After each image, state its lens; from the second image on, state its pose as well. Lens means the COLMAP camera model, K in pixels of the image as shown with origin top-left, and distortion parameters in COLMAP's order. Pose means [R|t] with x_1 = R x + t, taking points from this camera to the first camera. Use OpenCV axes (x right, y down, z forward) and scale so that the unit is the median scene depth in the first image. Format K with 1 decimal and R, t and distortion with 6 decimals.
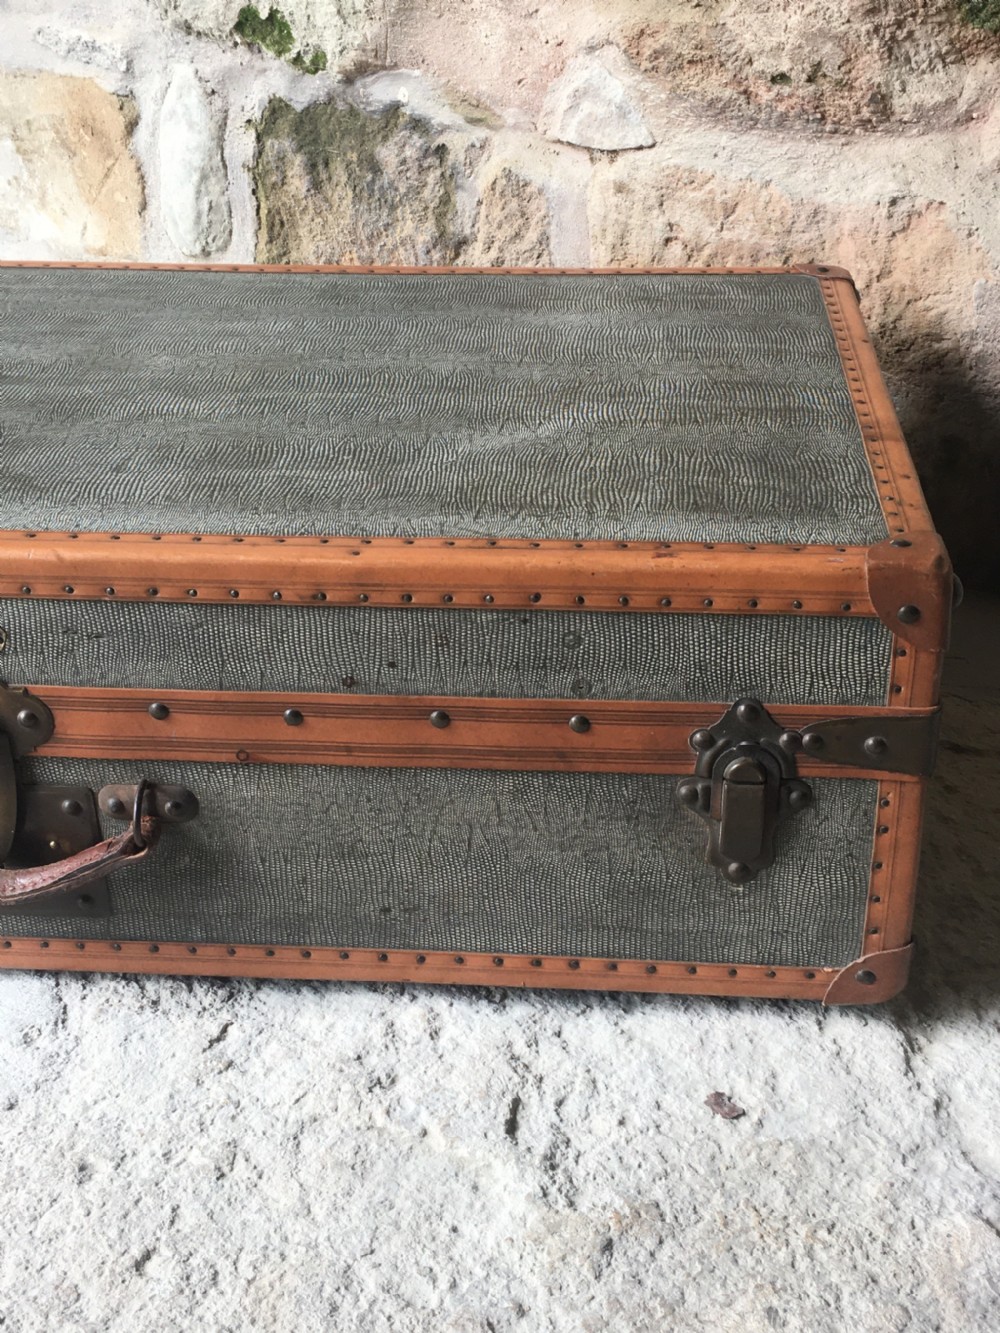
lens RADIAL K [[1702.5, 0, 507.3], [0, 1702.5, 669.6], [0, 0, 1]] dist [0.057549, 0.000000]
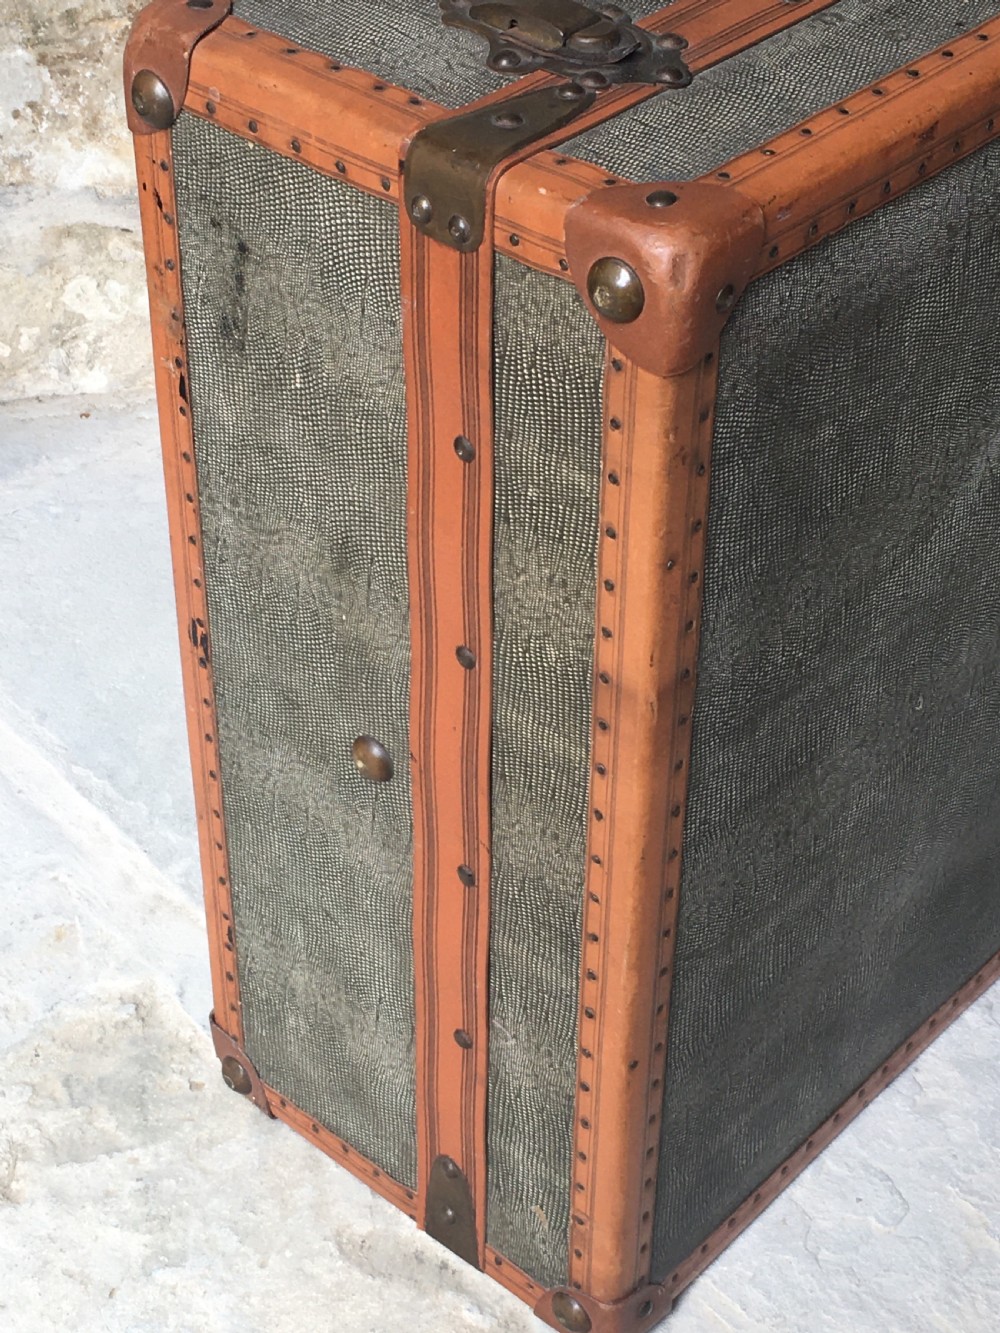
lens RADIAL K [[2361.5, 0, 509.4], [0, 2361.5, 662.9], [0, 0, 1]] dist [0.063168, 0.000000]
pose [[0.660329, -0.434595, 0.612448, -1.304653], [0.315057, 0.900614, 0.299390, -0.511587], [-0.681693, -0.004740, 0.731623, 0.431068]]
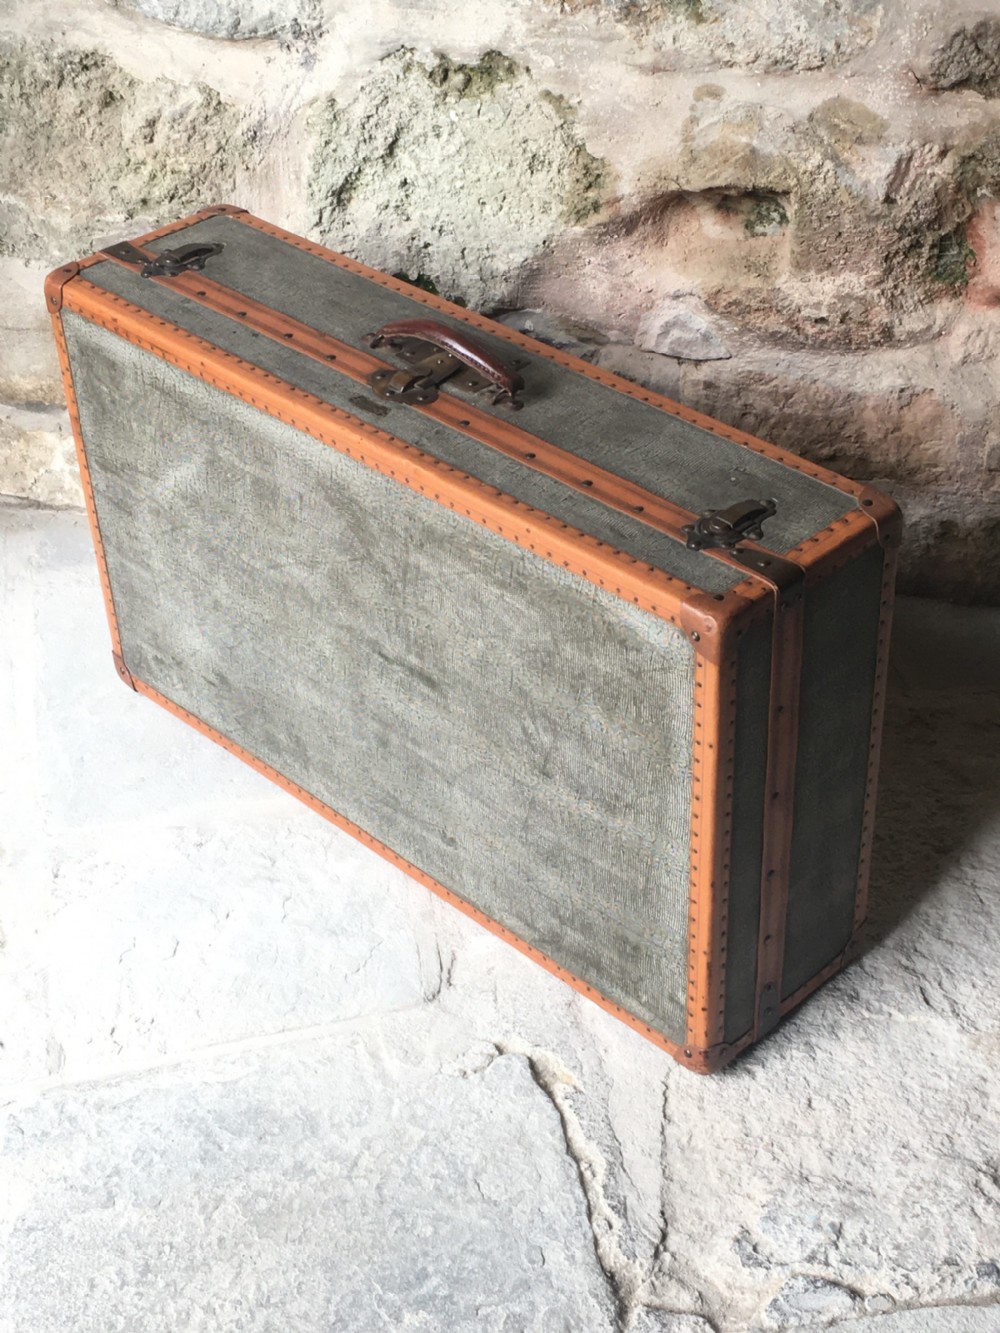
lens RADIAL K [[2115.0, 0, 510.4], [0, 2115.0, 671.0], [0, 0, 1]] dist [0.065246, 0.000000]
pose [[0.943966, -0.208354, 0.255964, -0.820108], [0.170805, 0.972012, 0.161303, -0.483225], [-0.282408, -0.108544, 0.953134, -0.976353]]
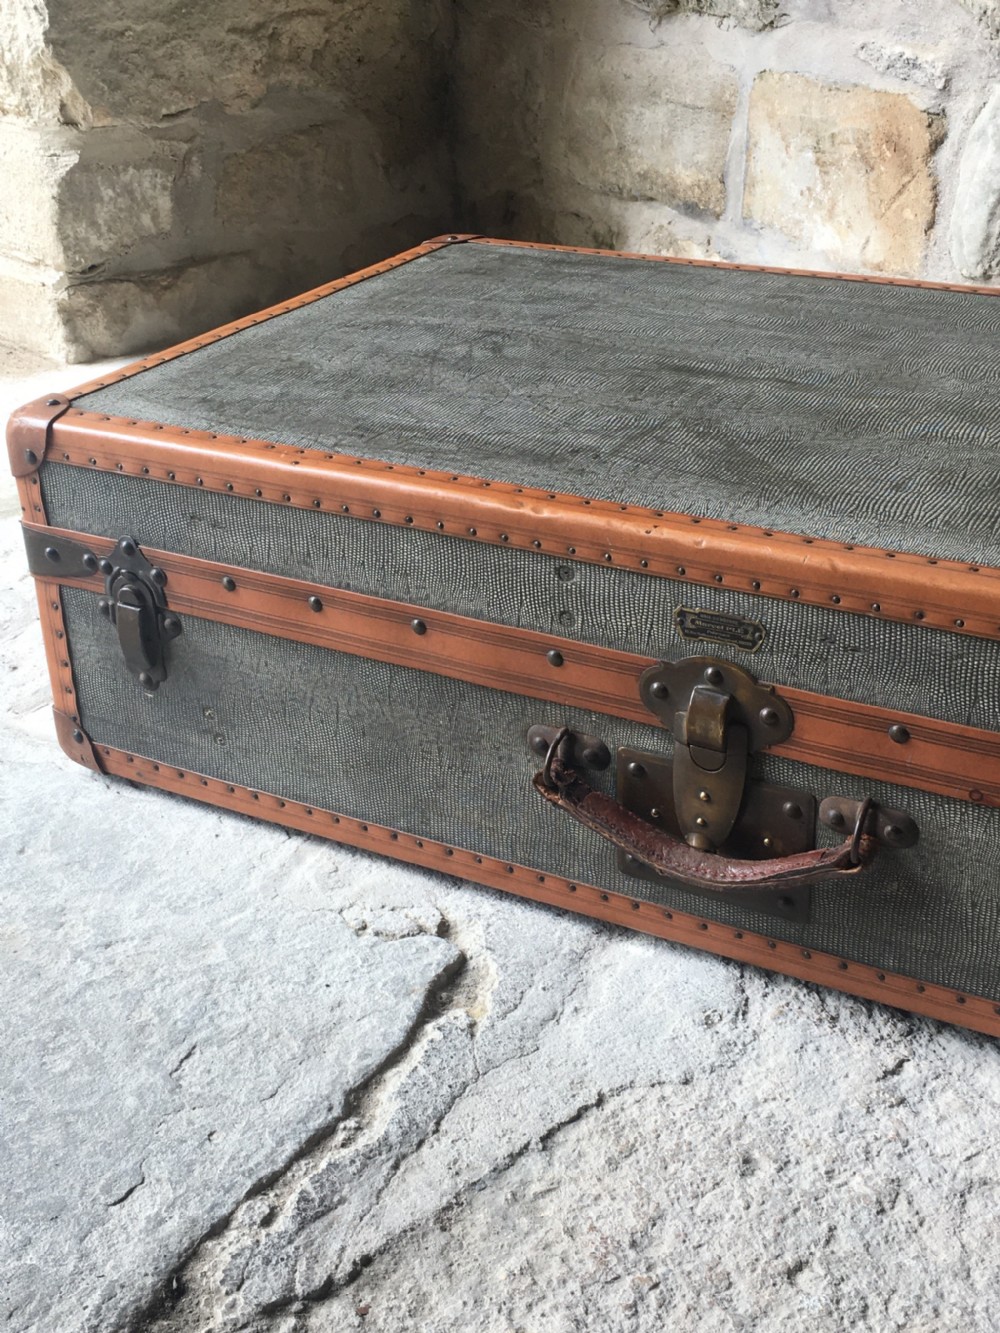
lens RADIAL K [[1702.5, 0, 500.2], [0, 1702.5, 666.4], [0, 0, 1]] dist [0.057549, 0.000000]
pose [[0.912577, 0.177051, -0.368586, -0.045213], [-0.180265, 0.983274, 0.026004, 0.001316], [0.367025, 0.042713, 0.929230, -0.008176]]
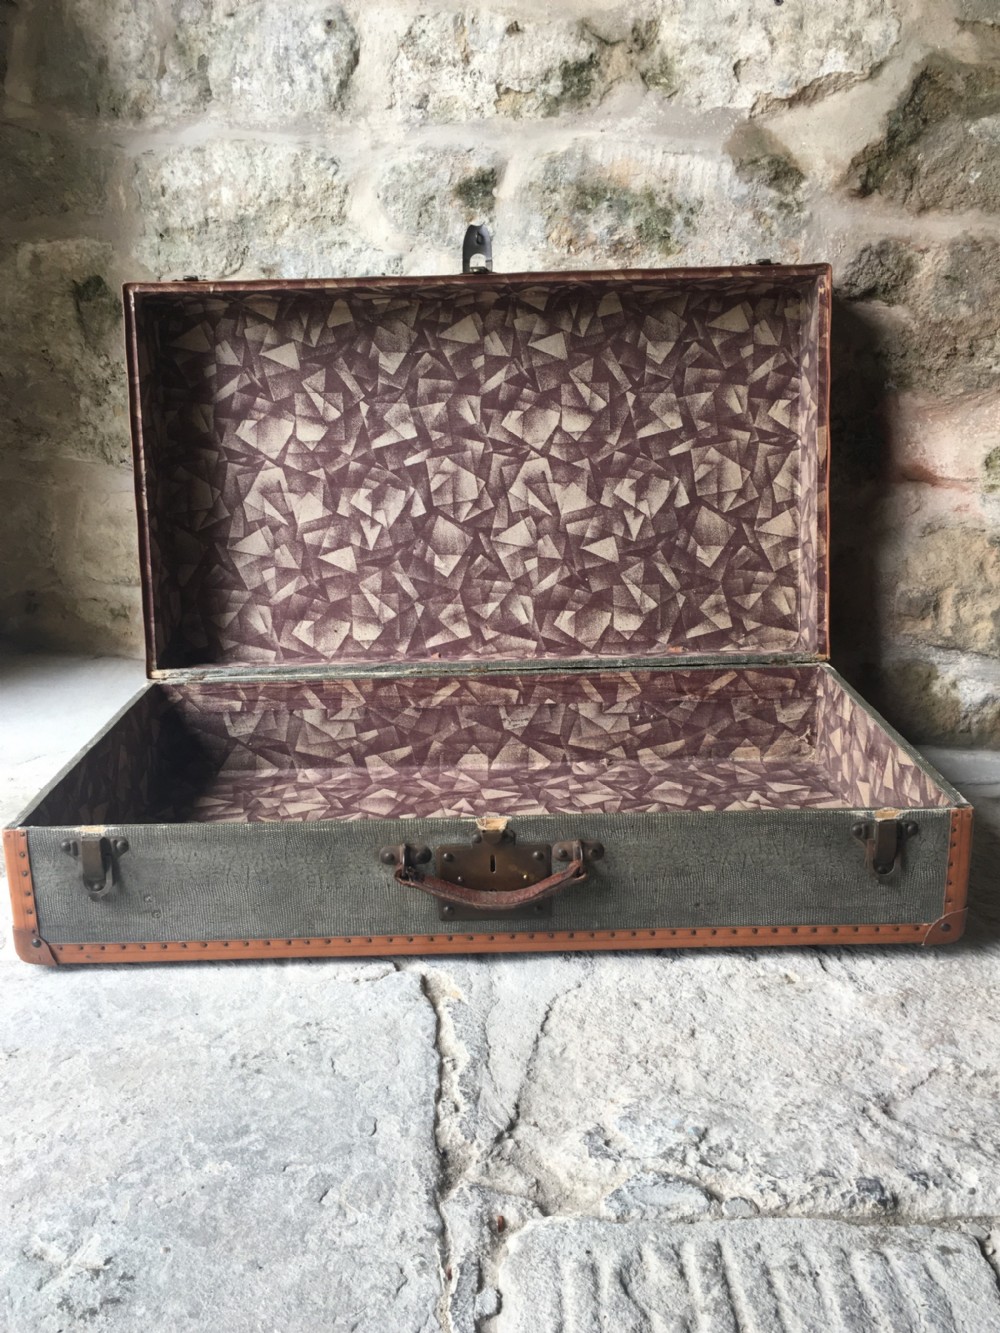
lens RADIAL K [[1232.4, 0, 505.4], [0, 1232.4, 669.2], [0, 0, 1]] dist [0.044379, 0.000000]
pose [[0.981470, -0.054684, 0.183647, -0.498983], [0.091283, 0.976105, -0.197196, 0.138806], [-0.168476, 0.210306, 0.963010, -0.352502]]
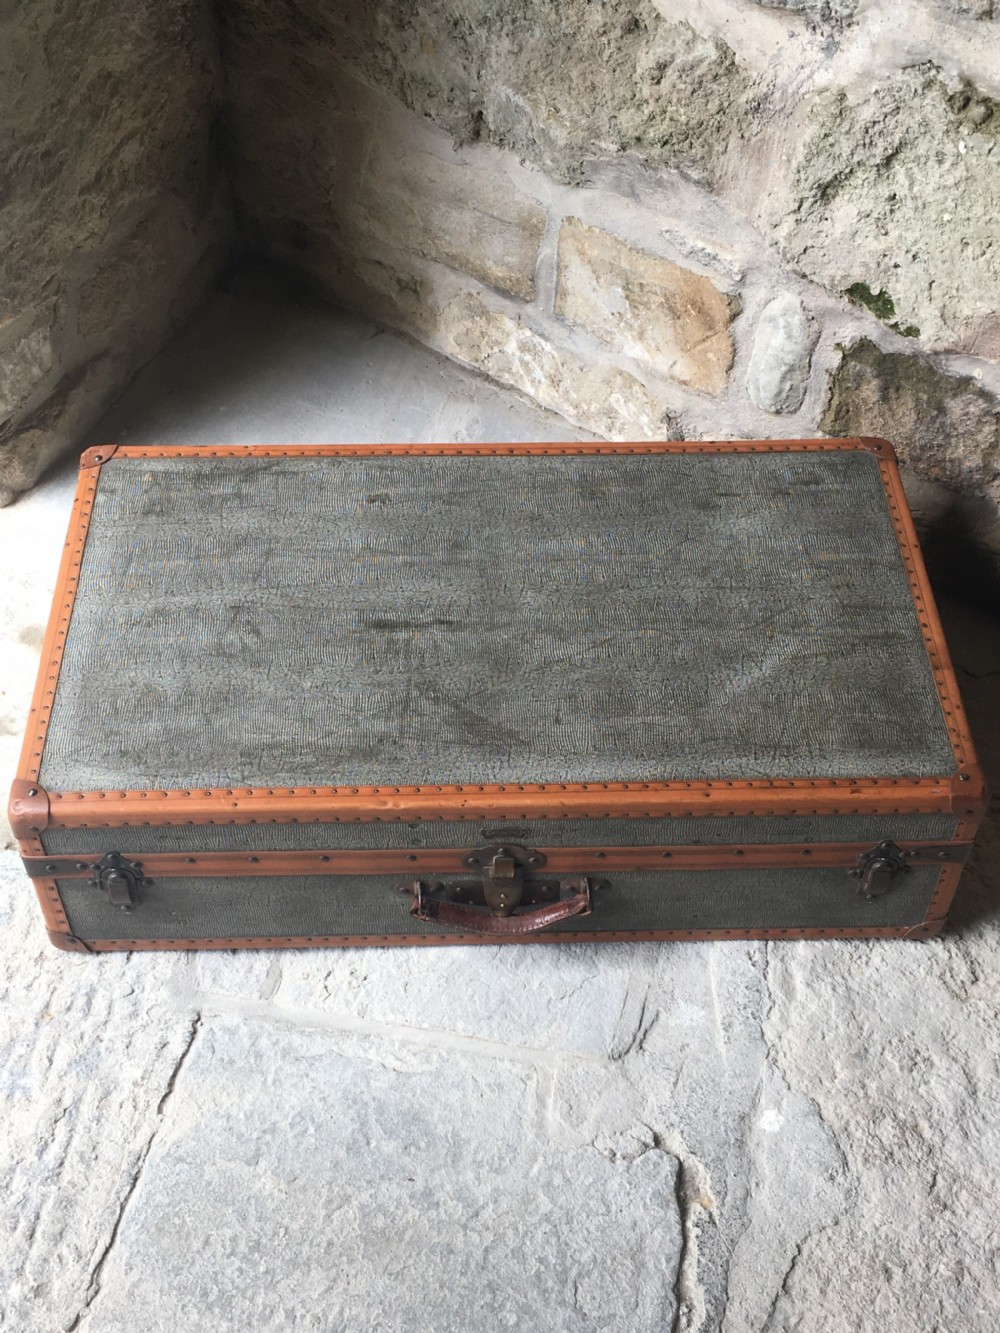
lens RADIAL K [[1700.7, 0, 502.9], [0, 1700.7, 671.1], [0, 0, 1]] dist [0.061286, 0.000000]
pose [[0.996956, 0.071826, -0.030335, -0.525856], [-0.056980, 0.936743, 0.345348, -0.786488], [0.053221, -0.342568, 0.937984, -0.497064]]
